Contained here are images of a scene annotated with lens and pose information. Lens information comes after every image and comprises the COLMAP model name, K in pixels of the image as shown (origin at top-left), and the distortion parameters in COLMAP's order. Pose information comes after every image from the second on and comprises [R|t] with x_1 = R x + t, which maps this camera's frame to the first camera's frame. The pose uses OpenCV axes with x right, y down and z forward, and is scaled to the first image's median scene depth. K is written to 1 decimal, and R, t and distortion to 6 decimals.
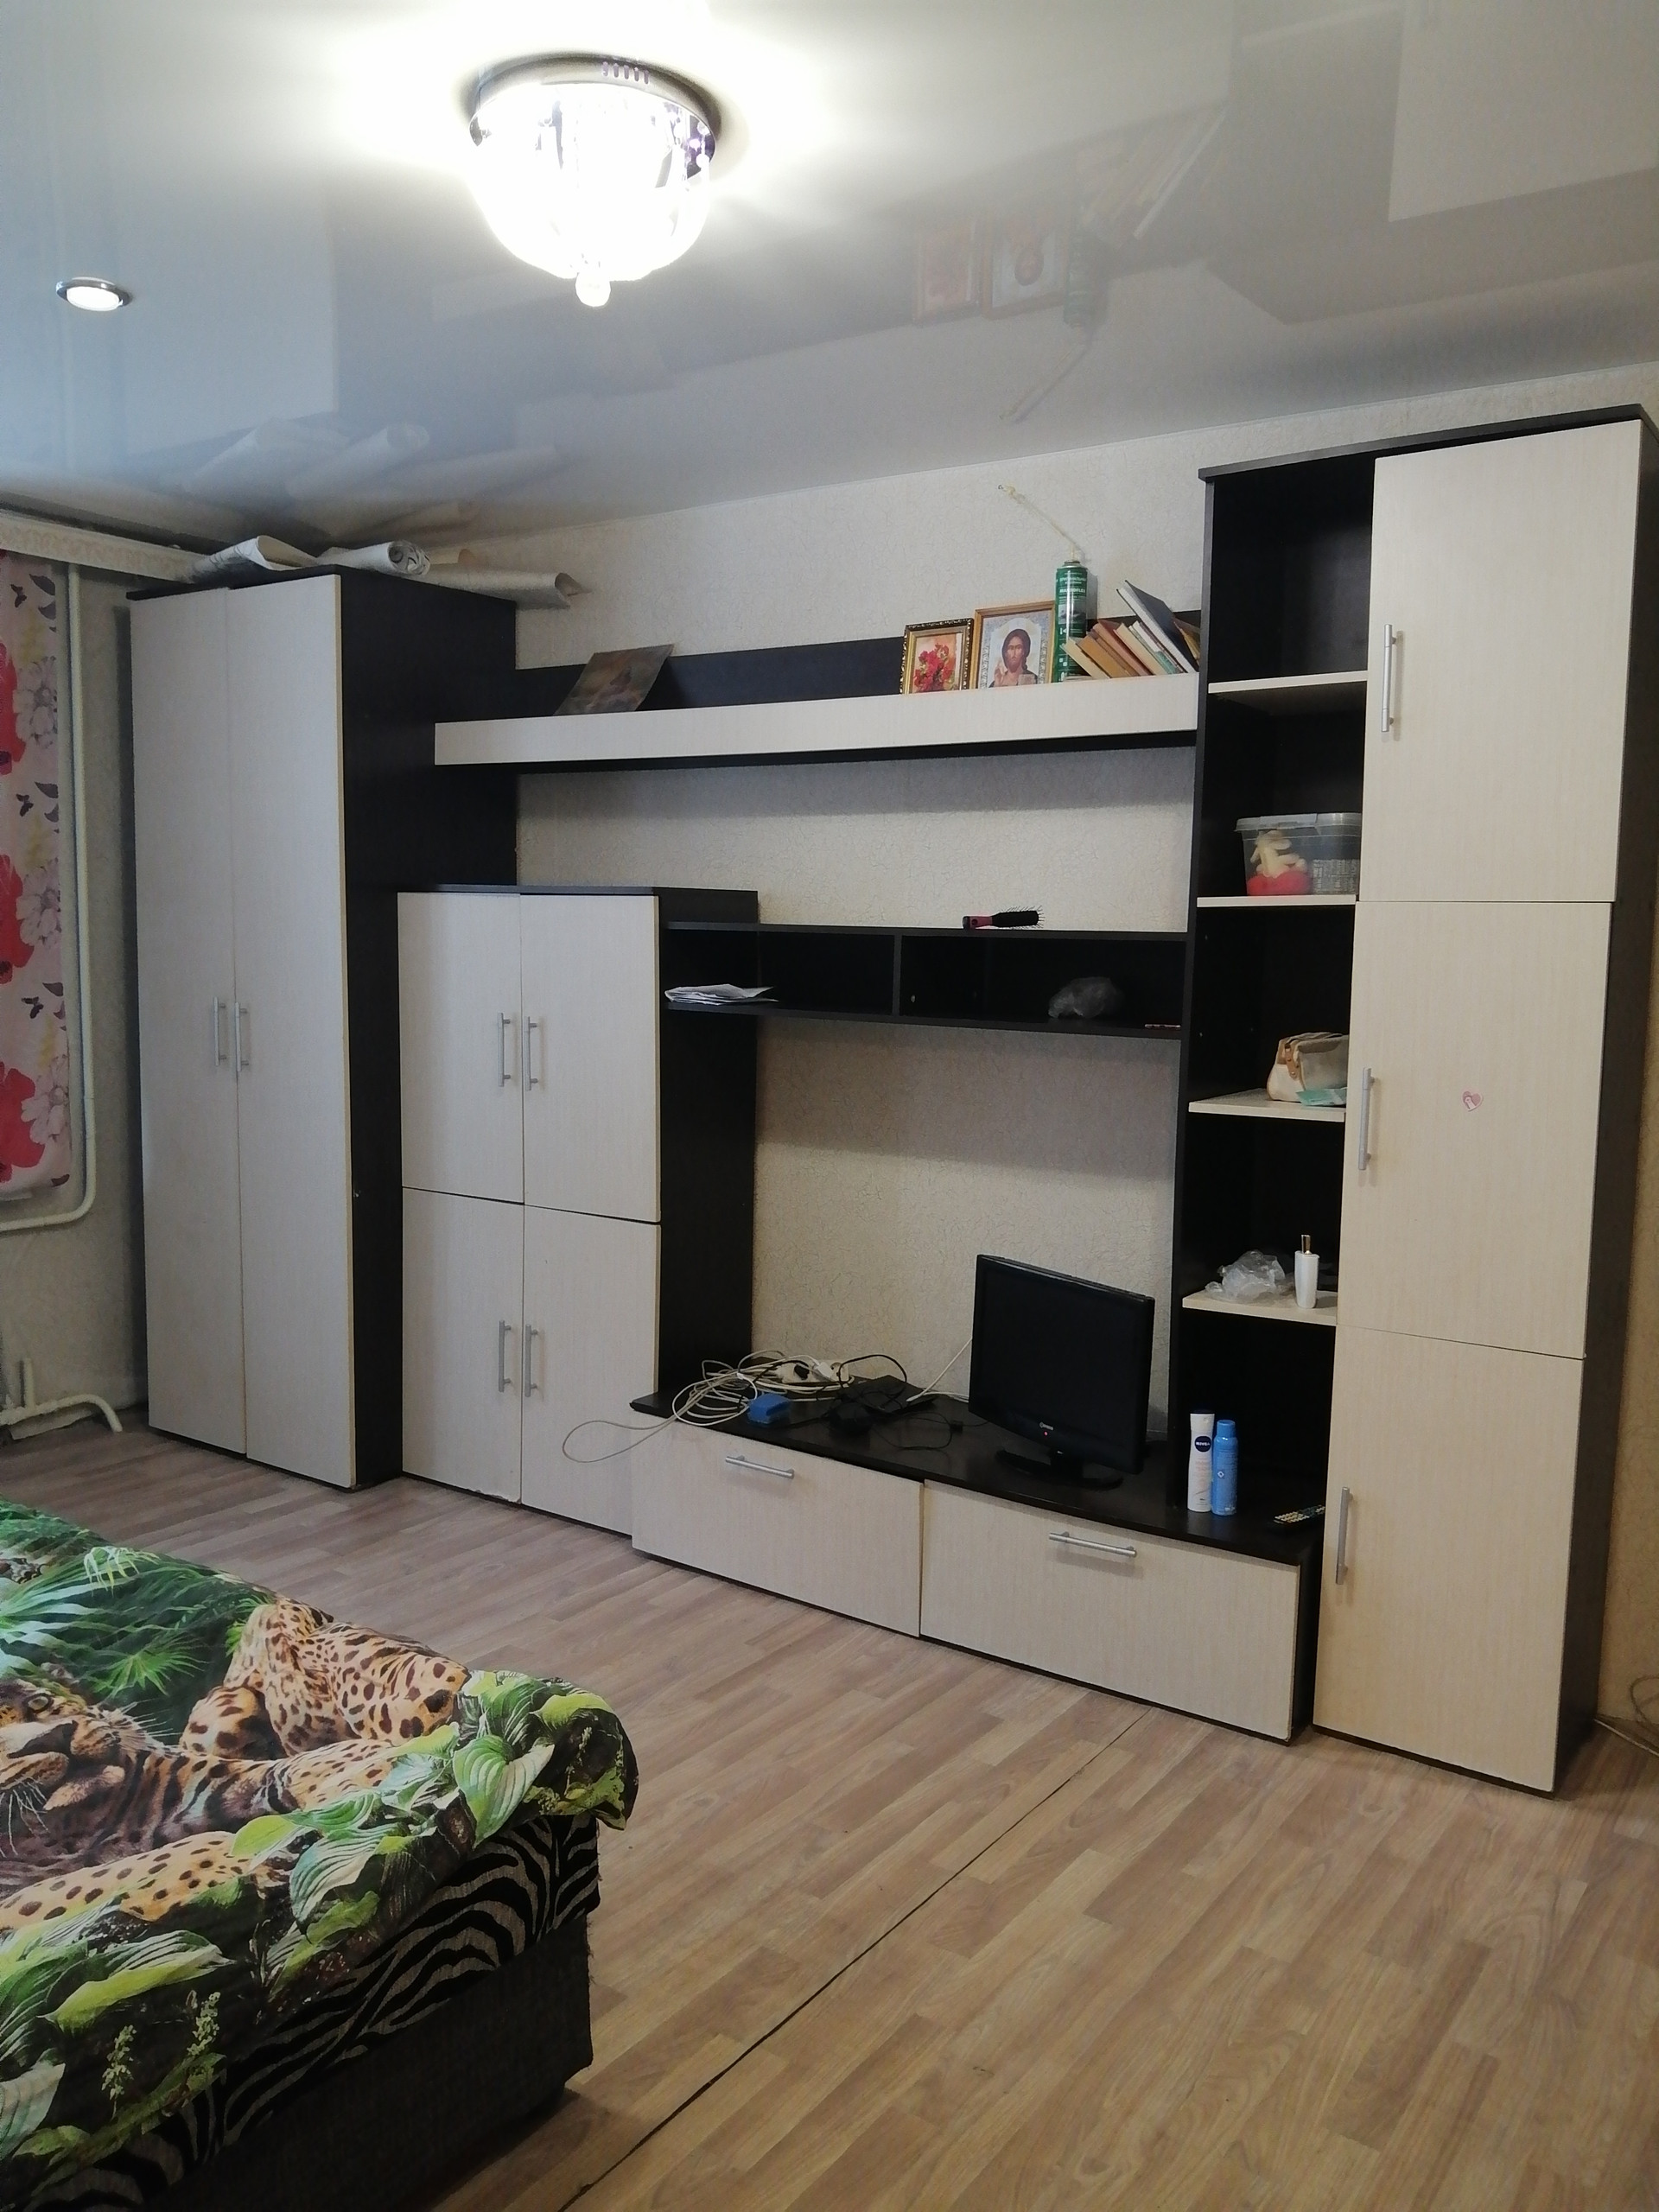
lens RADIAL K [[1730.3, 0, 817.6], [0, 1730.3, 1098.9], [0, 0, 1]] dist [-0.044645, 0.042565]
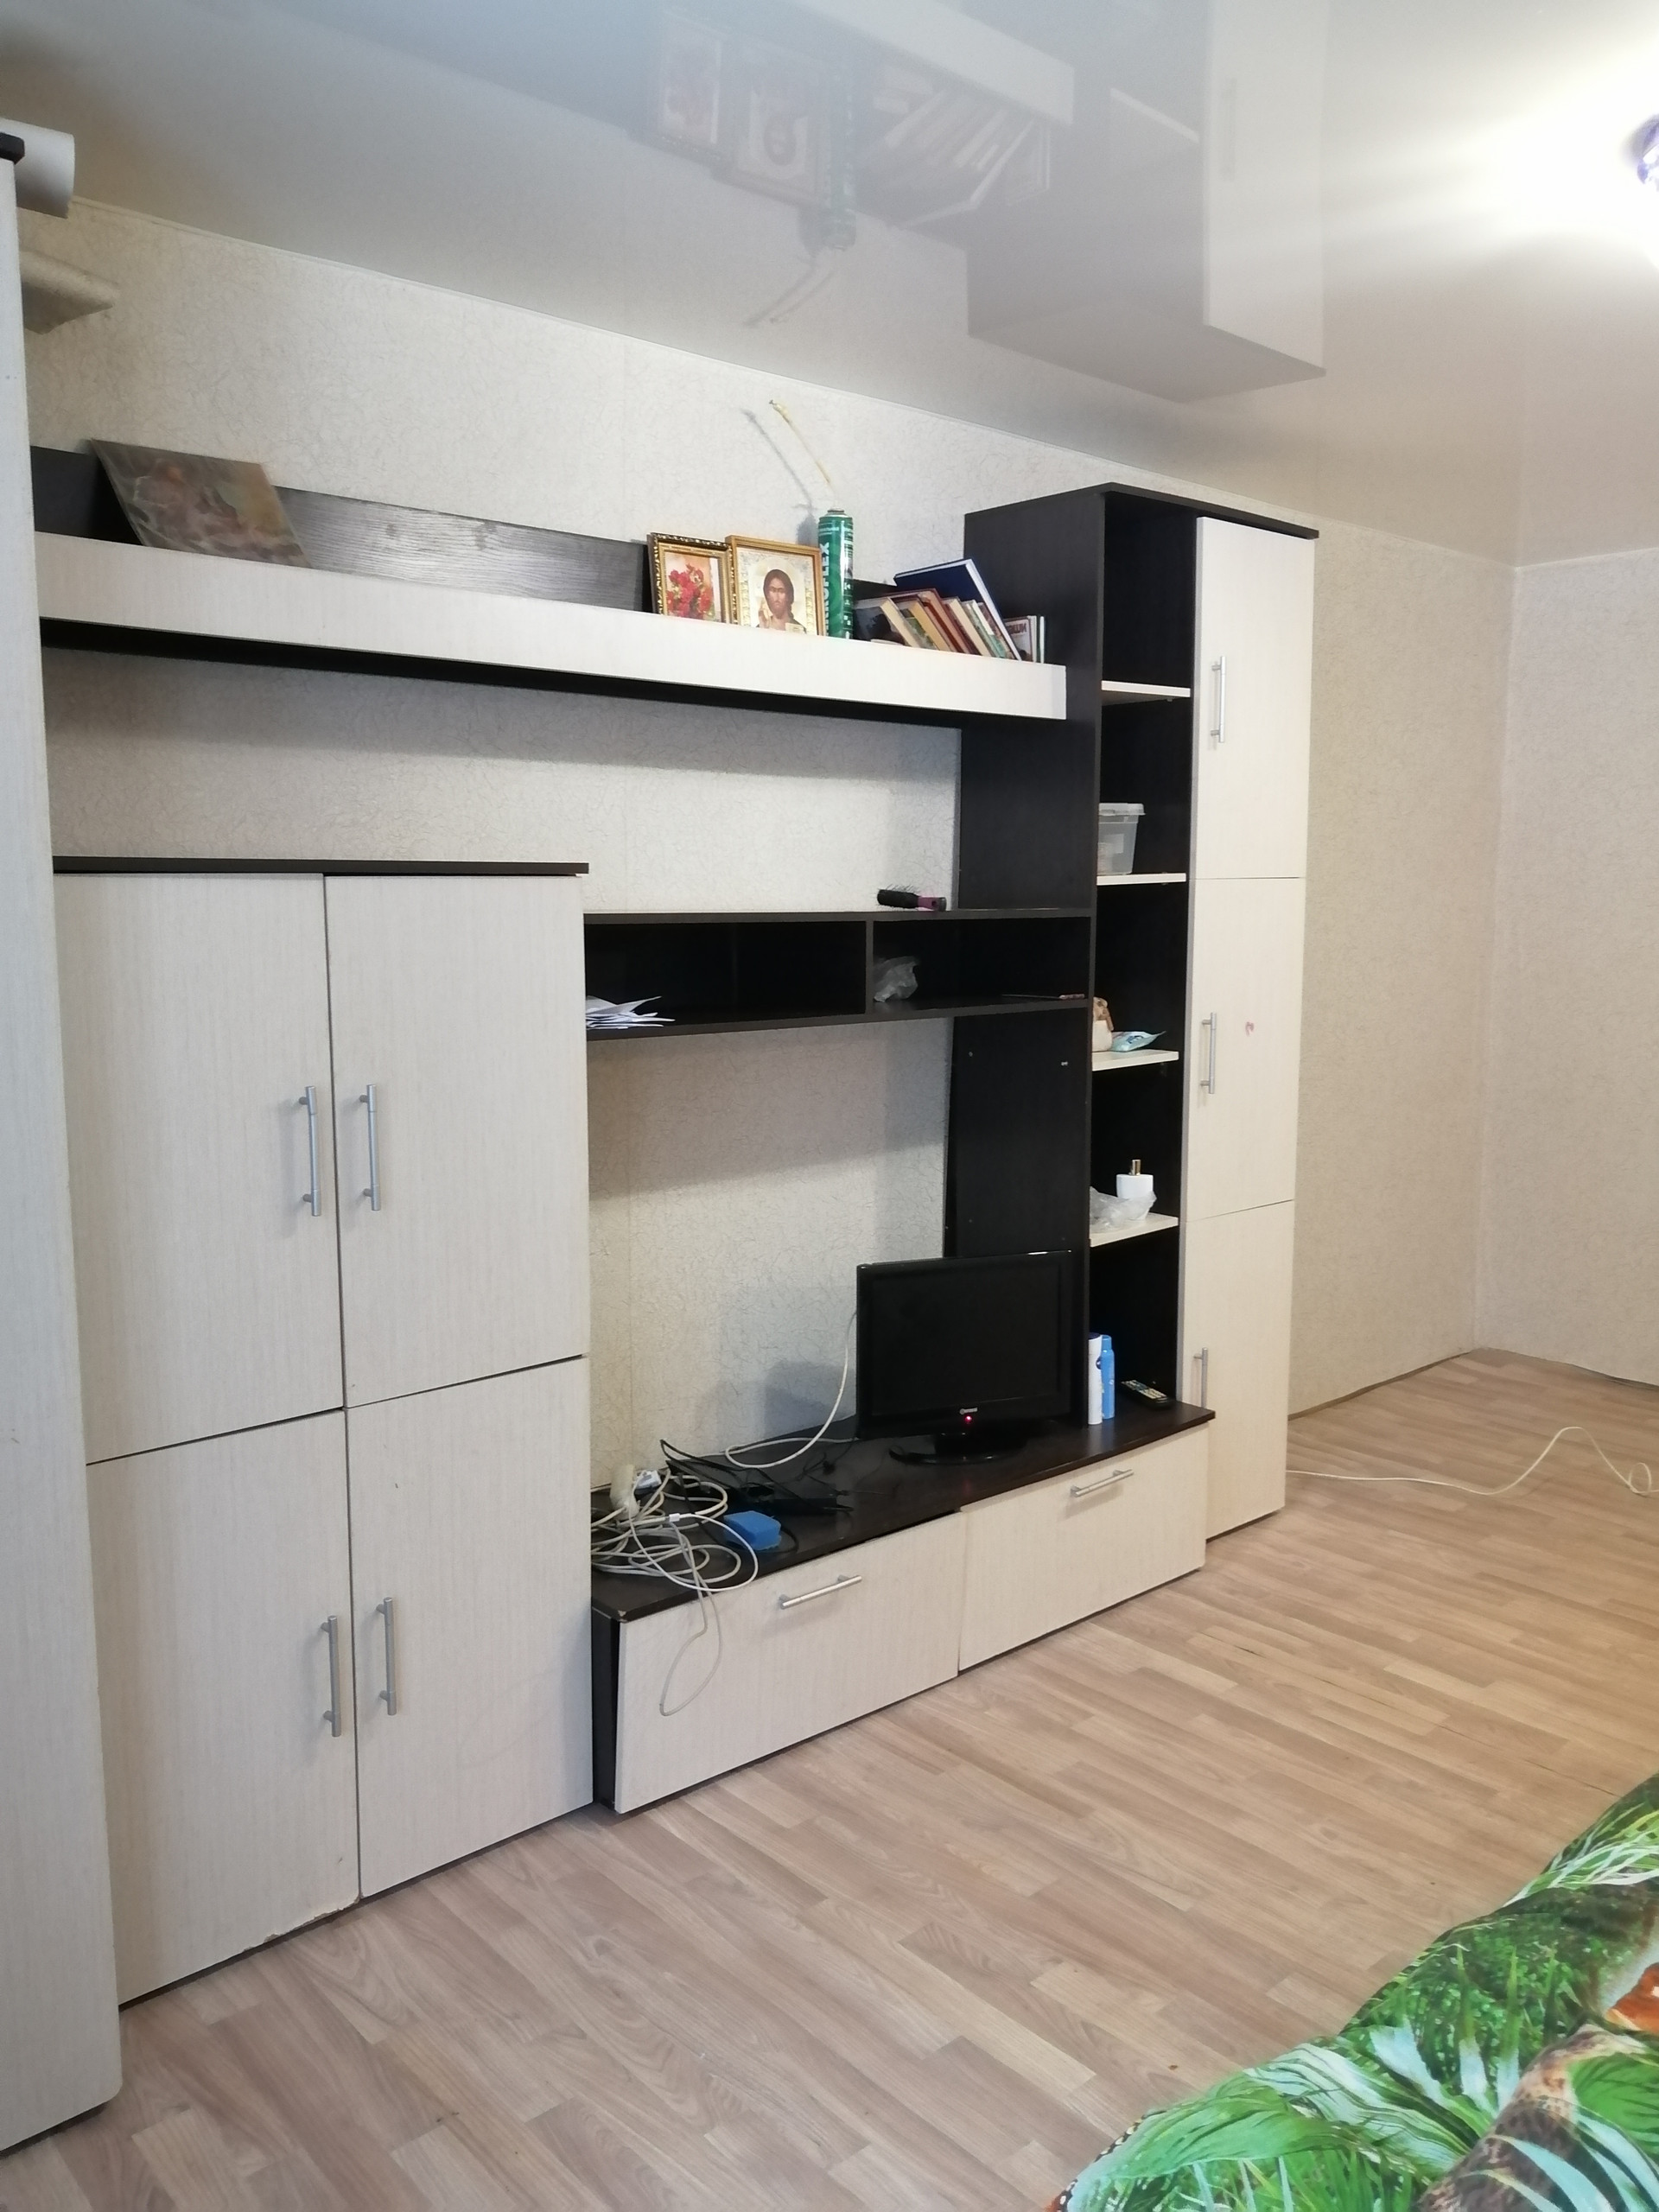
lens RADIAL K [[1730.3, 0, 817.6], [0, 1730.3, 1098.9], [0, 0, 1]] dist [-0.044645, 0.042565]
pose [[0.227094, -0.138698, 0.963946, -0.847623], [0.101704, 0.987772, 0.118166, -0.117067], [-0.968548, 0.071202, 0.238423, 0.867519]]
